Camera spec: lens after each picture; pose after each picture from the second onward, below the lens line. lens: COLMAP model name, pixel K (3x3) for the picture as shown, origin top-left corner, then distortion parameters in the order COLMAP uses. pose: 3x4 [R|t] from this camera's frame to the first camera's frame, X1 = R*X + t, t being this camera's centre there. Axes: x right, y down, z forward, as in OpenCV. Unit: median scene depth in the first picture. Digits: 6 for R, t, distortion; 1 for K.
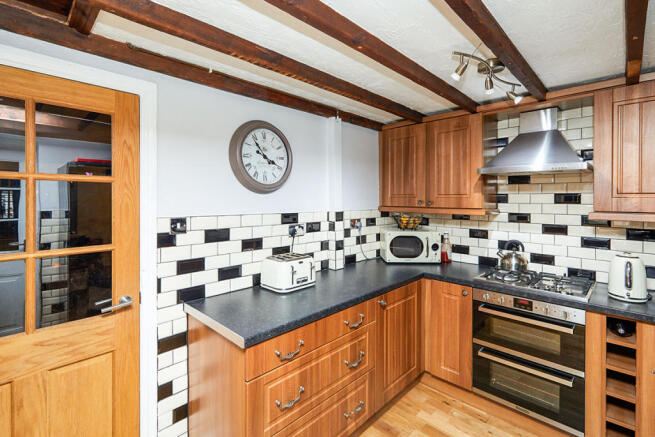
lens RADIAL K [[304.9, 0, 331.2], [0, 304.9, 199.8], [0, 0, 1]] dist [0.003232, -0.000370]
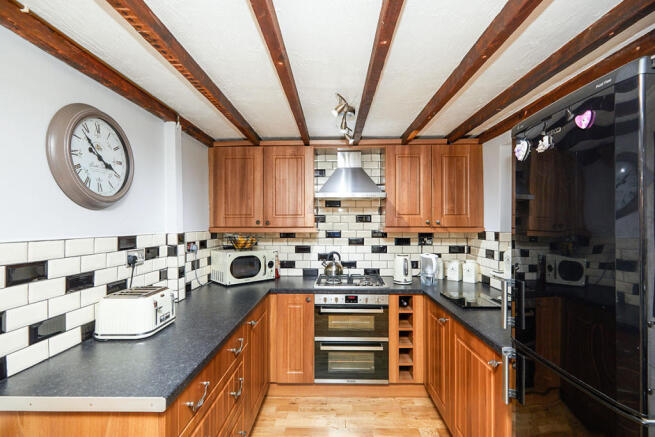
lens RADIAL K [[304.9, 0, 325.9], [0, 304.9, 220.3], [0, 0, 1]] dist [0.003232, -0.000370]
pose [[0.737164, 0.000666, 0.675714, -0.299442], [0.008789, 0.999905, -0.010575, 0.018118], [-0.675657, 0.013734, 0.737088, 0.103409]]
